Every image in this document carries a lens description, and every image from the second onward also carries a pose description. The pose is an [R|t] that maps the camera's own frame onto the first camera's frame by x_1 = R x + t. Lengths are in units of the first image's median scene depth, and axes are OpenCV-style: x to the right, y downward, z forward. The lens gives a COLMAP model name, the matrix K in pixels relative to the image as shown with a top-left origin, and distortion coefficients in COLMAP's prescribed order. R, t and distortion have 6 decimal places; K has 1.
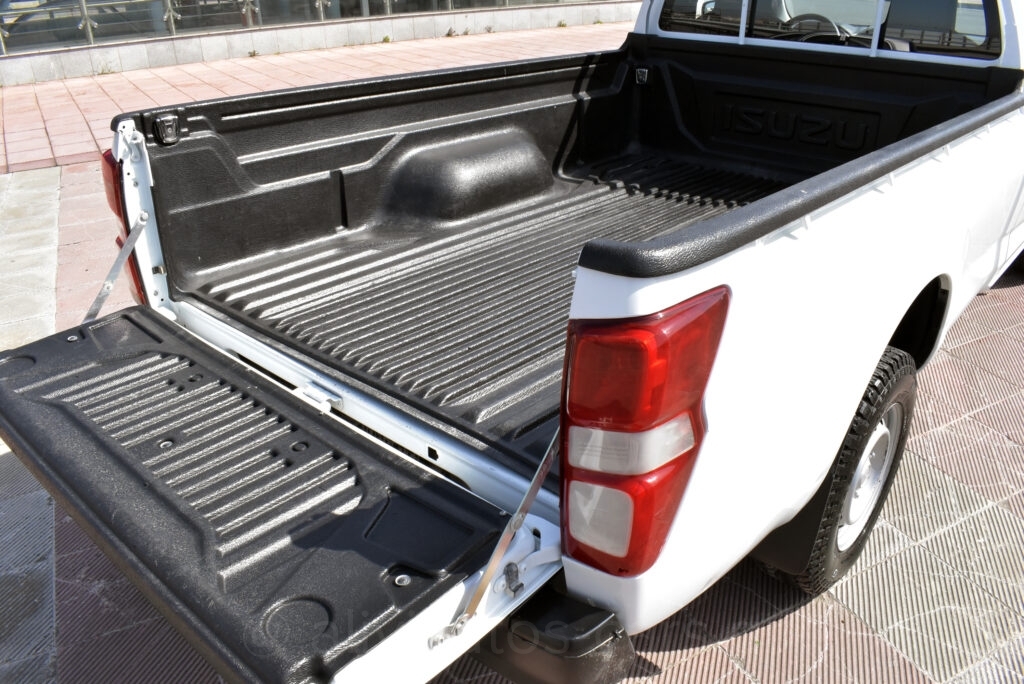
lens RADIAL K [[795.1, 0, 512.0], [0, 795.1, 342.0], [0, 0, 1]] dist [-0.091183, 0.005002]
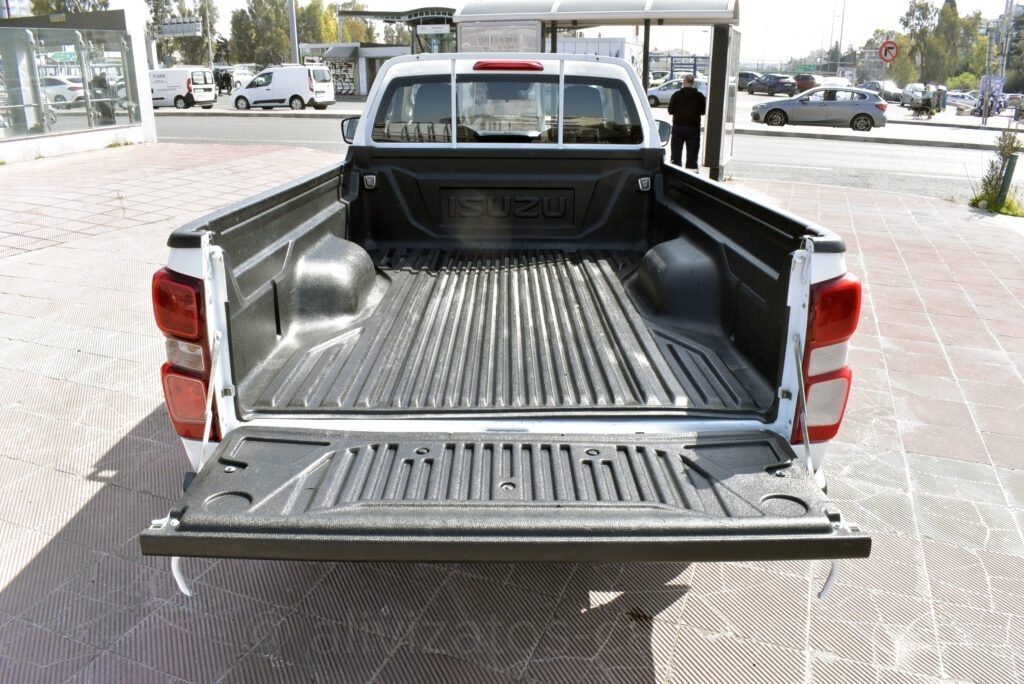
lens RADIAL K [[795.1, 0, 512.0], [0, 795.1, 342.0], [0, 0, 1]] dist [-0.091183, 0.005002]
pose [[0.739402, -0.196787, 0.643863, -0.527736], [0.287603, 0.957004, -0.037785, -0.010666], [-0.608744, 0.213115, 0.764208, 0.041459]]
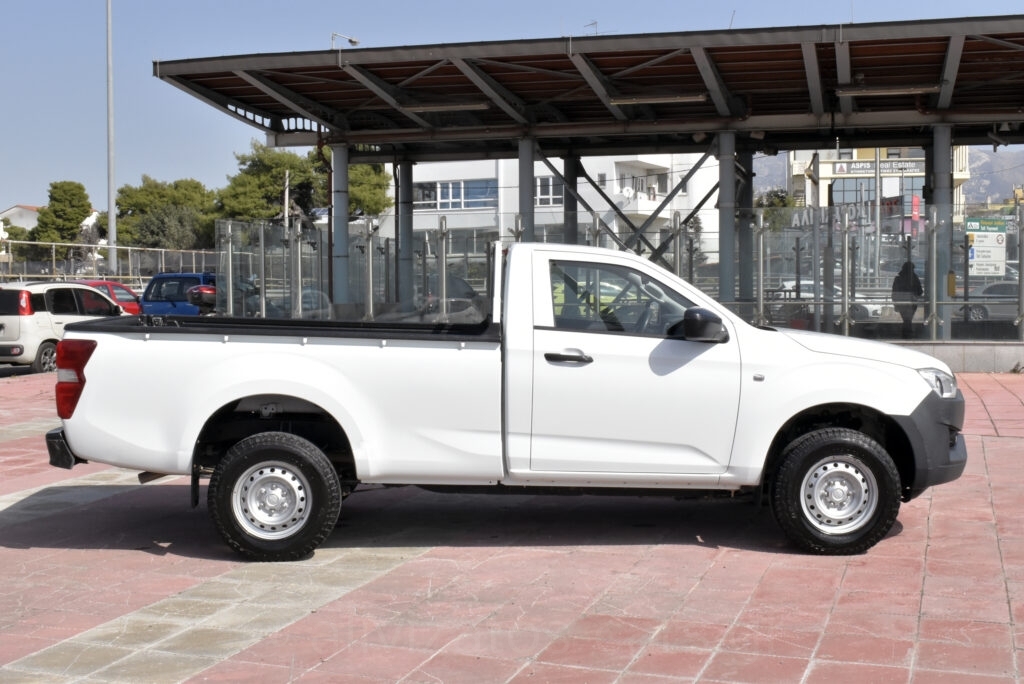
lens RADIAL K [[1280.8, 0, 512.0], [0, 1280.8, 342.0], [0, 0, 1]] dist [-0.048810, -0.030014]
pose [[0.691516, 0.053223, -0.720398, 2.186393], [-0.335109, 0.907112, -0.254657, 0.296115], [0.639928, 0.417511, 0.645118, -0.596076]]
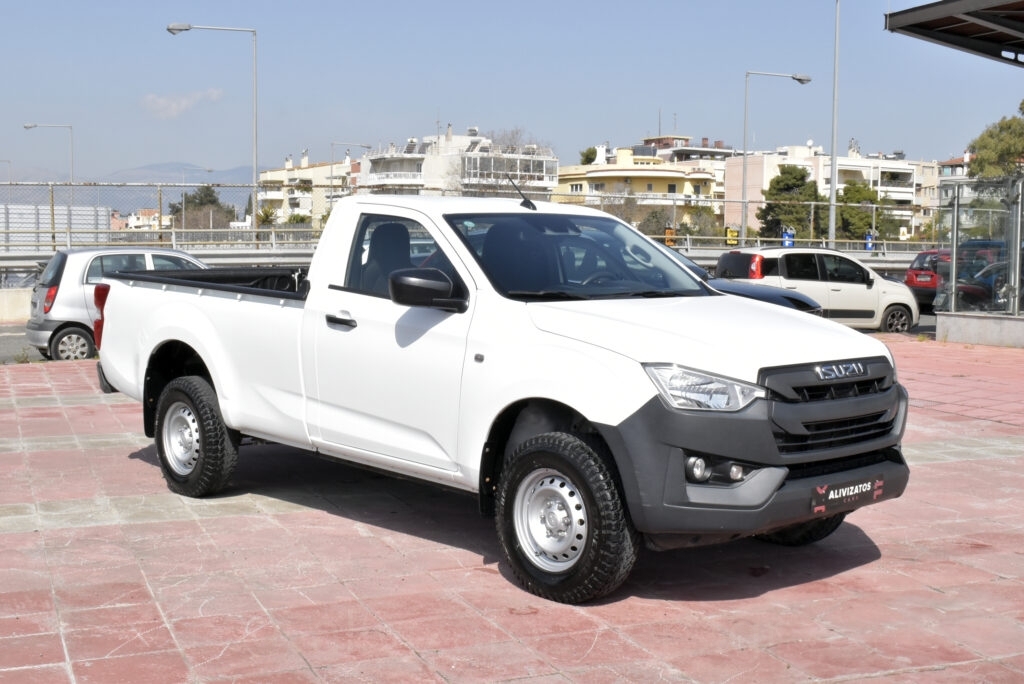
lens RADIAL K [[1299.7, 0, 512.0], [0, 1299.7, 342.0], [0, 0, 1]] dist [-0.014539, -0.027635]
pose [[-0.065458, 0.092912, -0.993520, 2.676768], [-0.456815, 0.882404, 0.112618, -0.600796], [0.887150, 0.461227, -0.015317, 1.194240]]
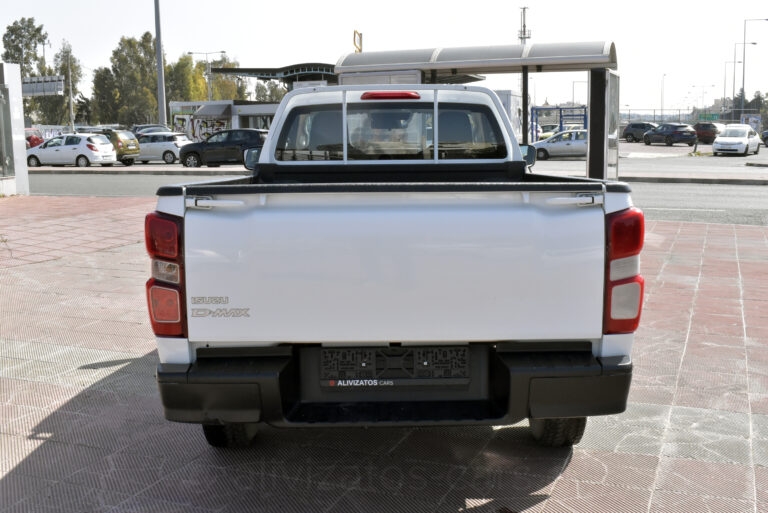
lens RADIAL K [[886.4, 0, 384.0], [0, 886.4, 256.5], [0, 0, 1]] dist [-0.059460, -0.000110]
pose [[0.746311, -0.083794, 0.660302, -0.781490], [0.299885, 0.927980, -0.221184, 0.170203], [-0.594213, 0.363087, 0.717690, -0.176711]]
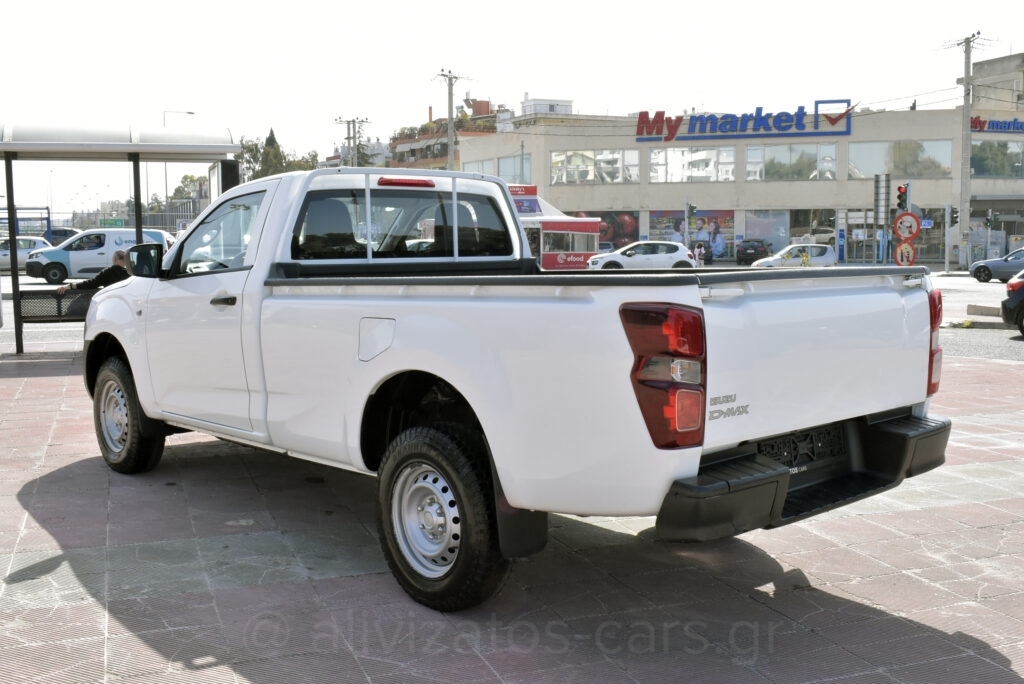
lens RADIAL K [[1062.5, 0, 512.0], [0, 1062.5, 342.0], [0, 0, 1]] dist [-0.077759, 0.019762]
pose [[0.108851, -0.081331, 0.990725, -1.338886], [0.449638, 0.892891, 0.023898, -0.222011], [-0.886554, 0.442866, 0.133762, 0.658717]]
